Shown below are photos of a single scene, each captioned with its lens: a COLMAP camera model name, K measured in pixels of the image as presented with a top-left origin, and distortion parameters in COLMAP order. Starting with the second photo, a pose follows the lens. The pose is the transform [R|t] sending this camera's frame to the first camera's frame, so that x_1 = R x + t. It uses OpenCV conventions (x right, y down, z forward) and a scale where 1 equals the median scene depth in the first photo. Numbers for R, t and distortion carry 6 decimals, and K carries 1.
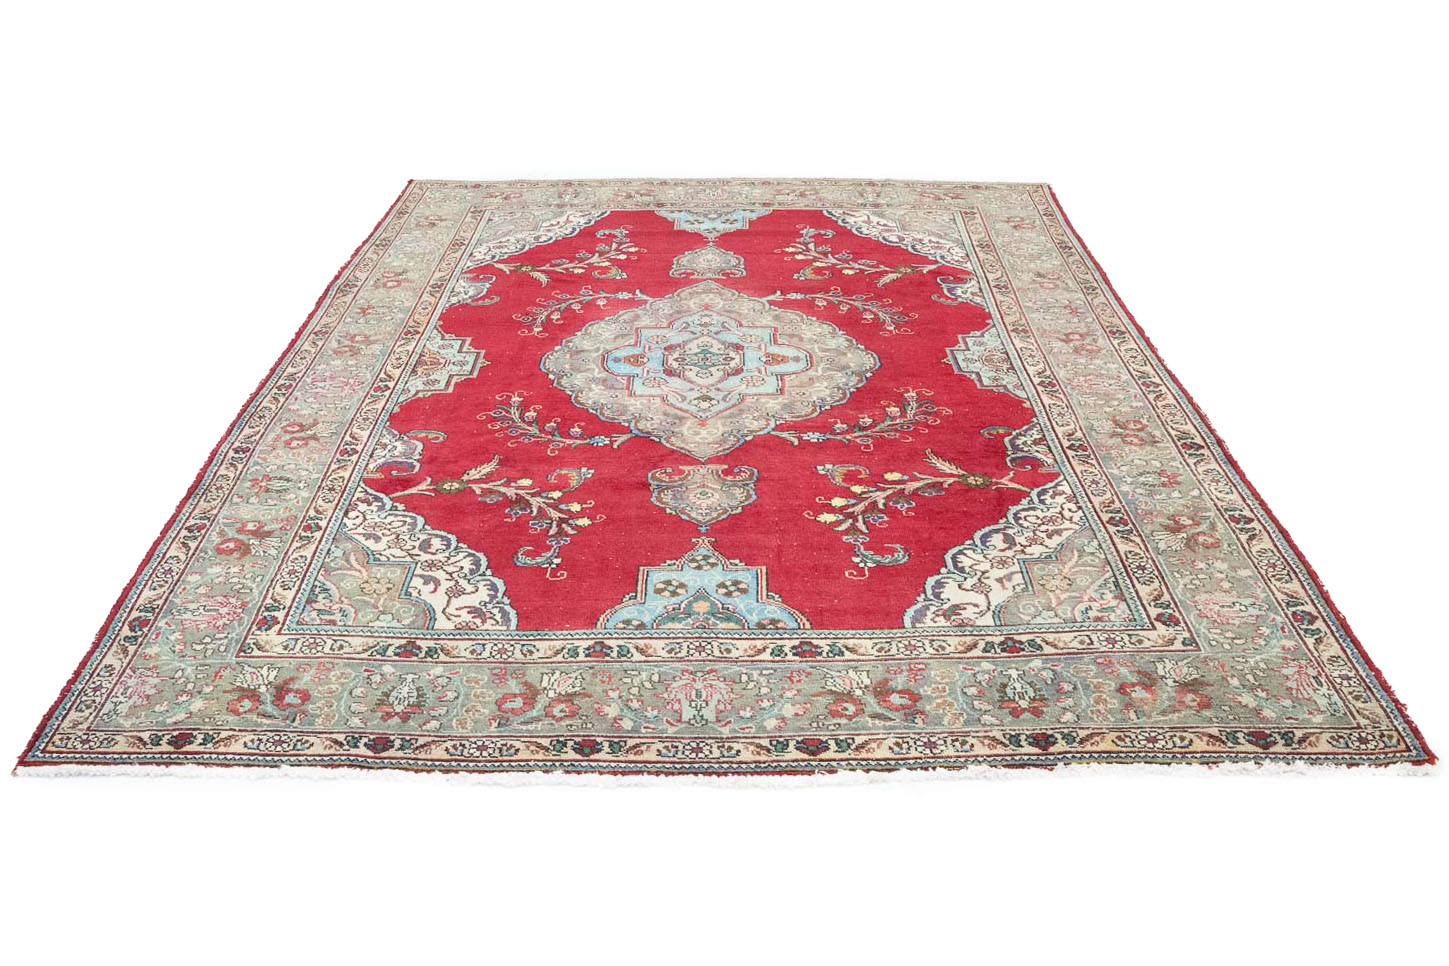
lens RADIAL K [[1274.3, 0, 724.5], [0, 1274.3, 483.0], [0, 0, 1]] dist [-0.062171, 0.017844]
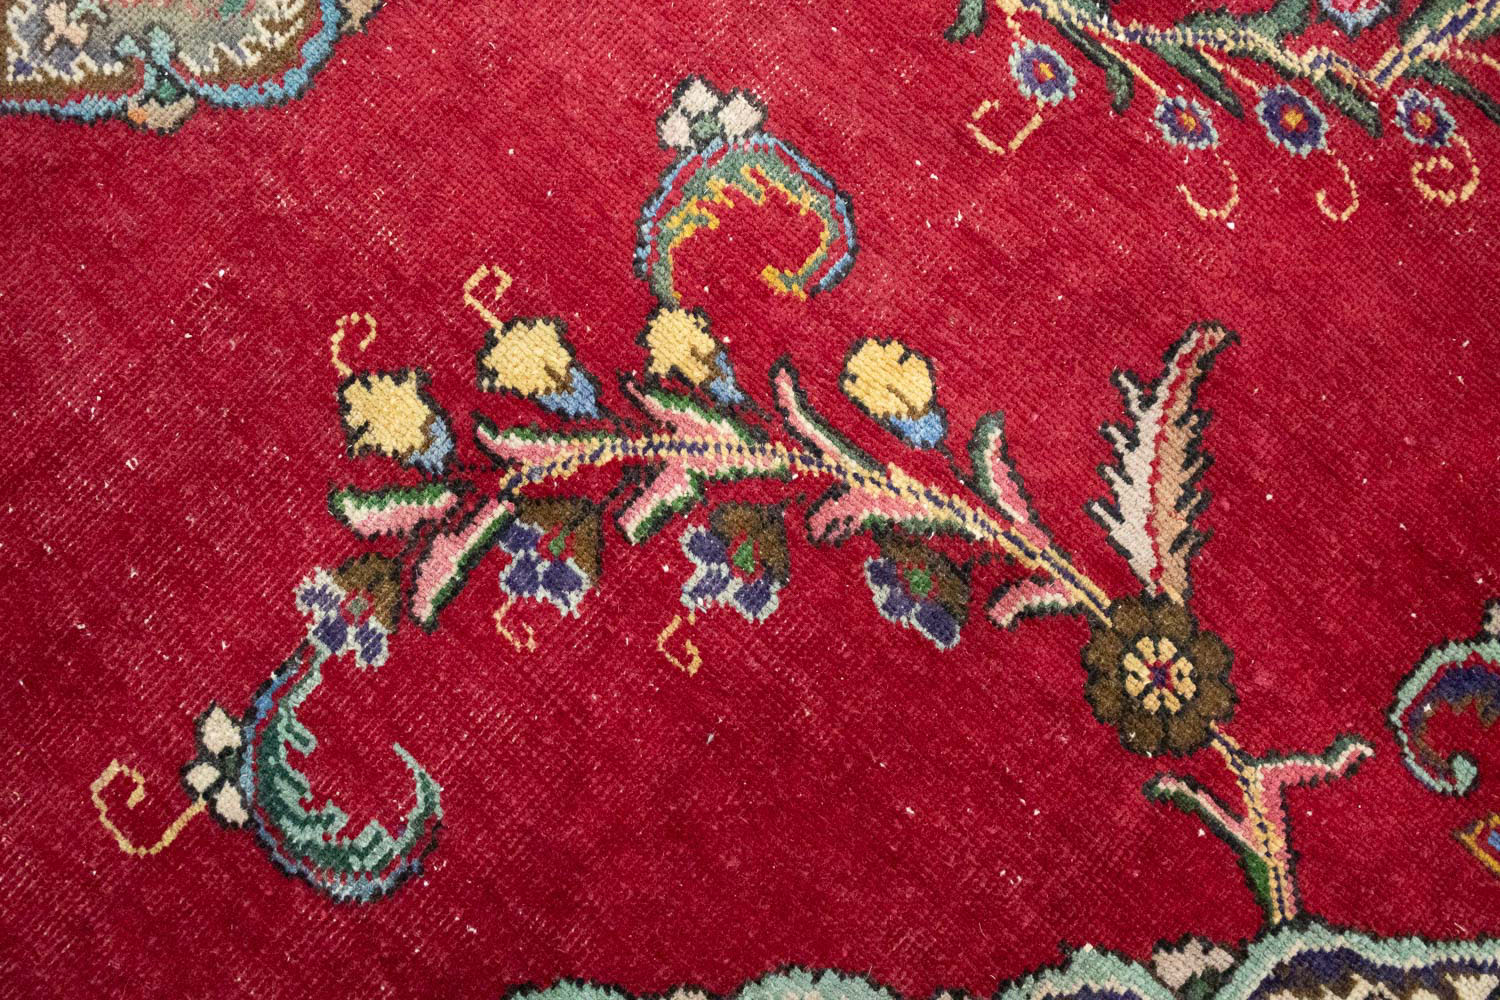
lens RADIAL K [[1319.2, 0, 750.0], [0, 1319.2, 500.0], [0, 0, 1]] dist [-0.062171, 0.017844]
pose [[0.728614, 0.677790, -0.098607, 0.158716], [-0.344691, 0.487265, 0.802347, -0.169277], [0.591870, -0.550612, 0.588656, 0.895389]]
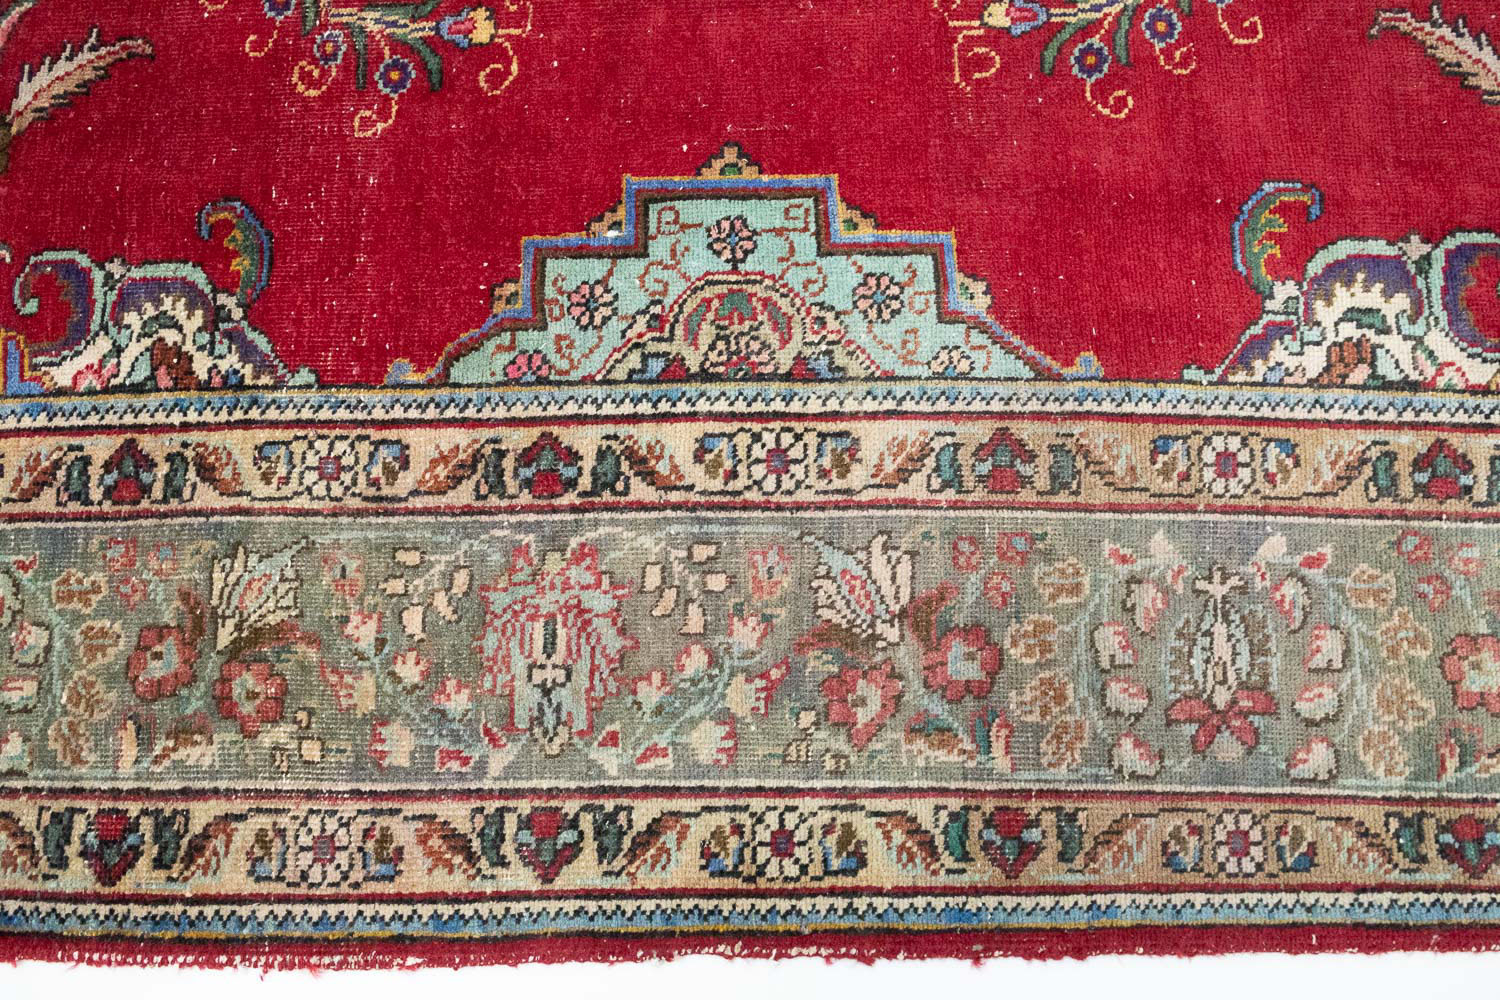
lens RADIAL K [[1319.2, 0, 750.0], [0, 1319.2, 500.0], [0, 0, 1]] dist [-0.062171, 0.017844]
pose [[0.001890, 0.984281, -0.176598, 0.377687], [-0.490614, 0.154796, 0.857517, -0.429005], [0.871375, 0.085020, 0.483195, 1.074379]]
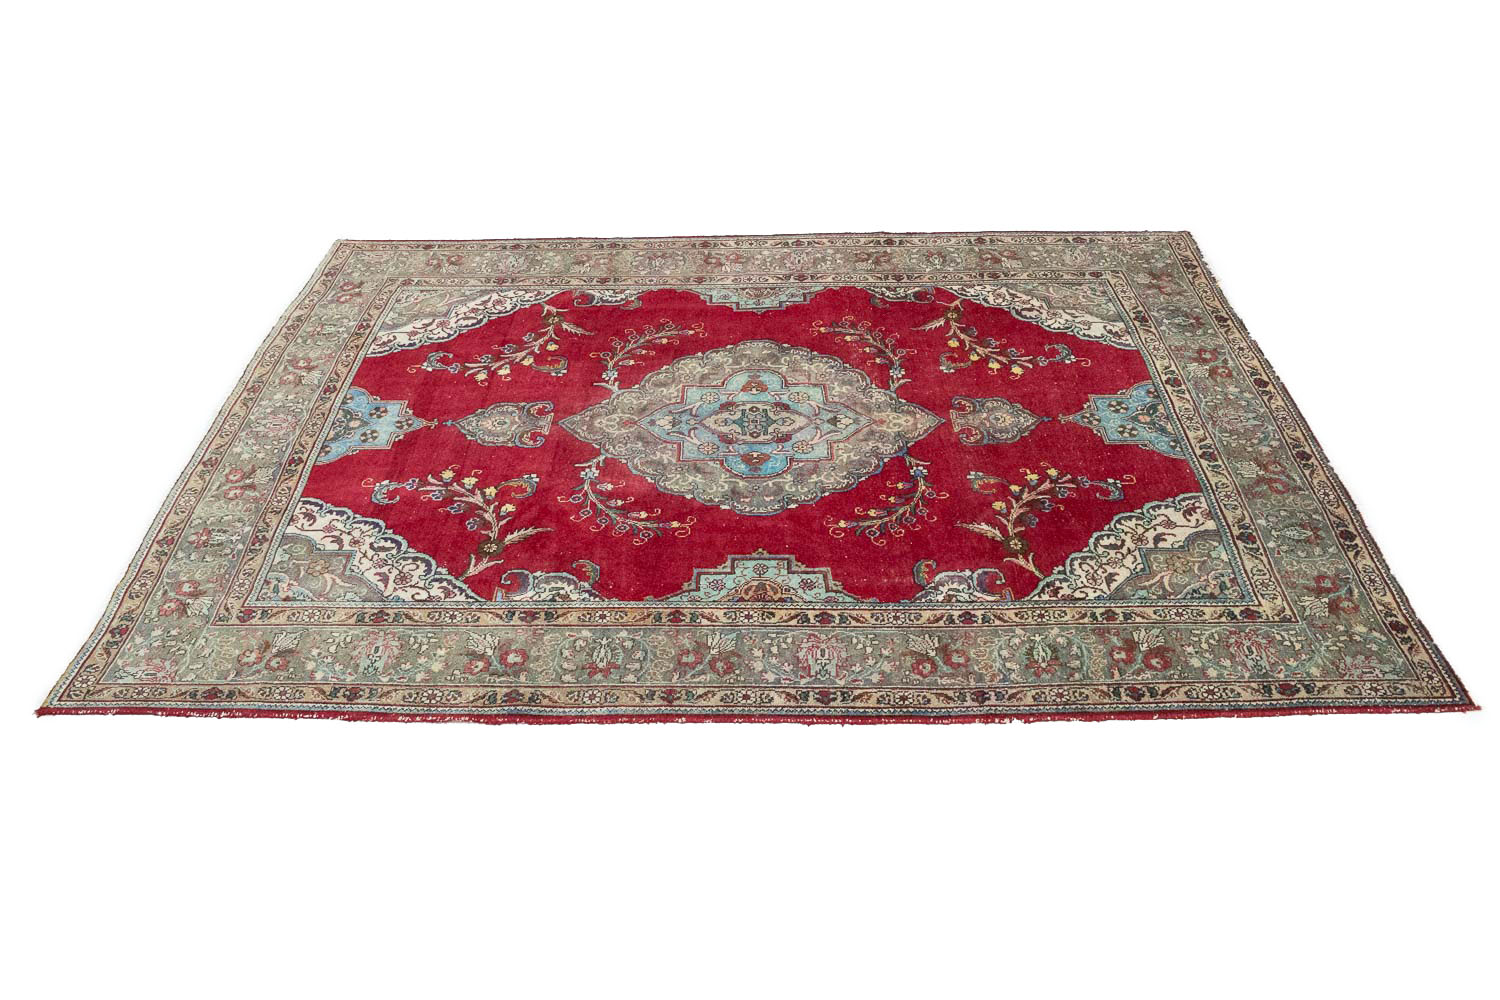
lens RADIAL K [[1232.5, 0, 755.2], [0, 1232.5, 577.5], [0, 0, 1]] dist [-0.055679, 0.010652]
pose [[0.013542, -0.645868, 0.763329, -1.092477], [0.531491, 0.651274, 0.541627, -0.703784], [-0.846956, 0.398368, 0.352092, 0.860950]]
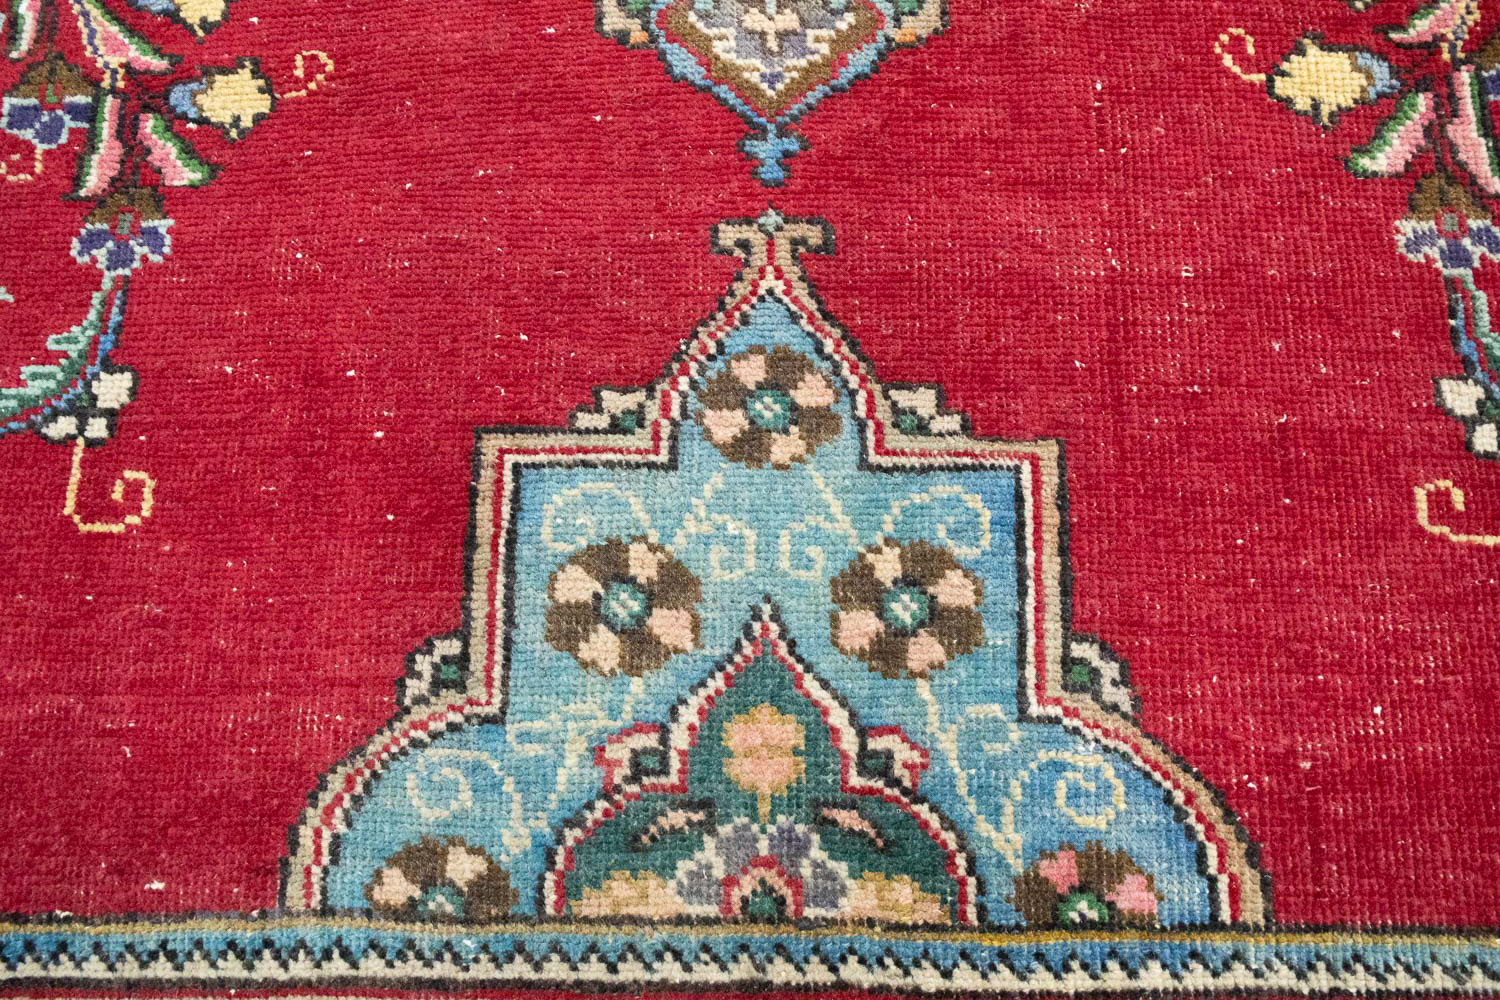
lens RADIAL K [[1319.2, 0, 750.0], [0, 1319.2, 500.0], [0, 0, 1]] dist [-0.062171, 0.017844]
pose [[0.999926, 0.010318, -0.006426, -0.017654], [-0.002655, 0.701307, 0.712855, -0.083256], [0.011862, -0.712785, 0.701282, 0.786409]]
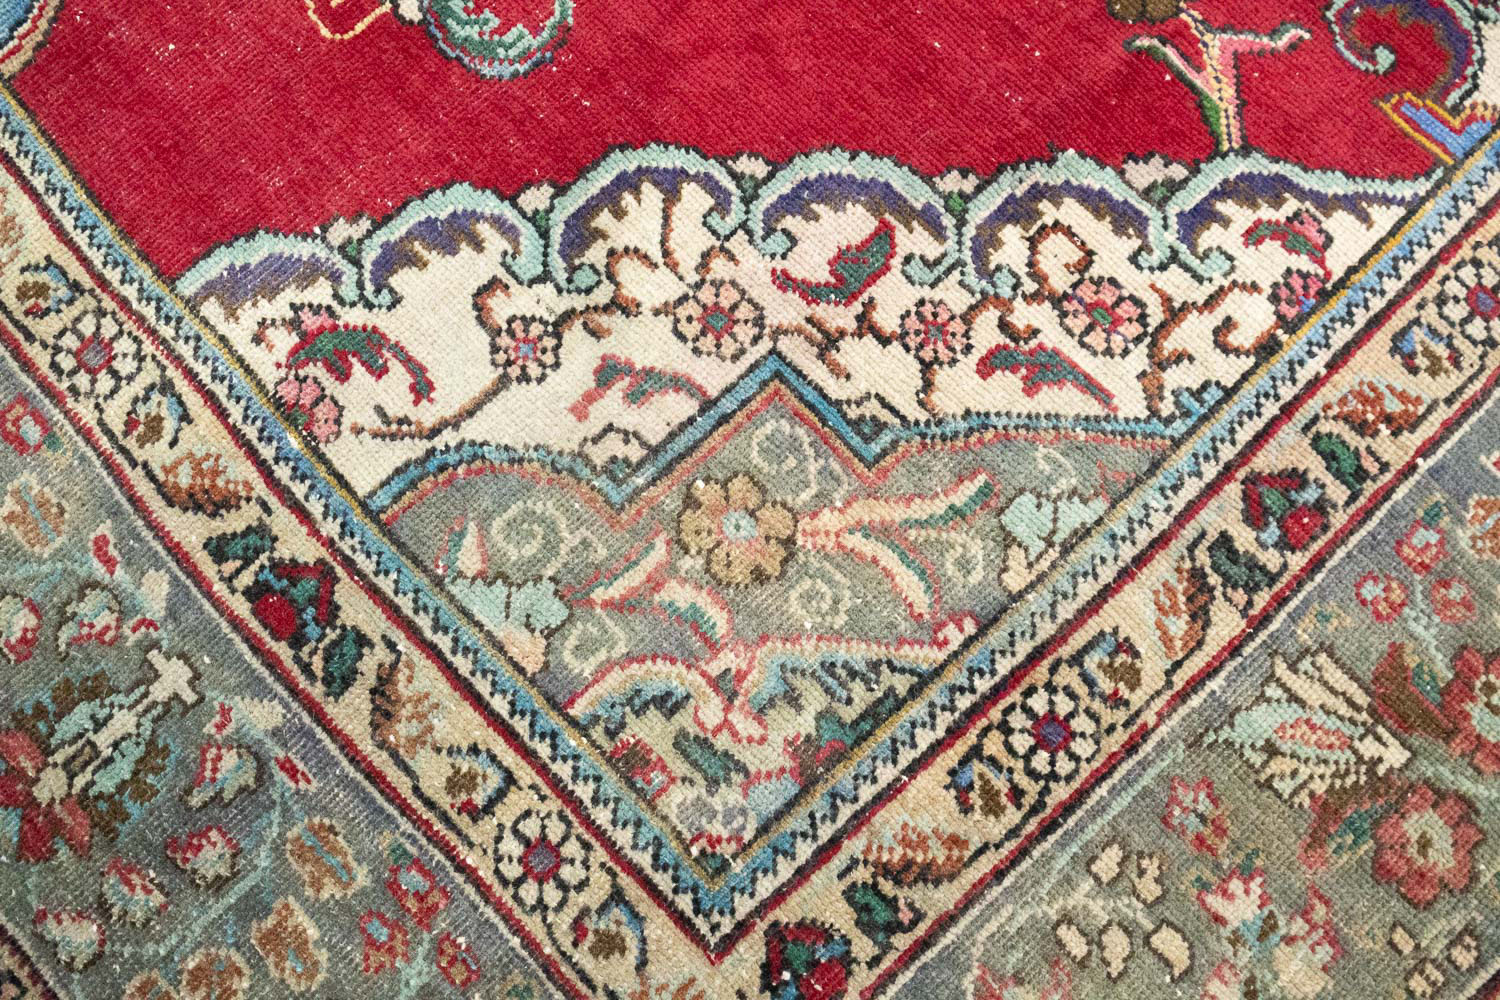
lens RADIAL K [[1319.2, 0, 750.0], [0, 1319.2, 500.0], [0, 0, 1]] dist [-0.062171, 0.017844]
pose [[0.657329, 0.732452, -0.177293, 0.284496], [-0.355549, 0.508853, 0.783999, -0.132009], [0.664457, -0.452309, 0.594906, 0.777408]]
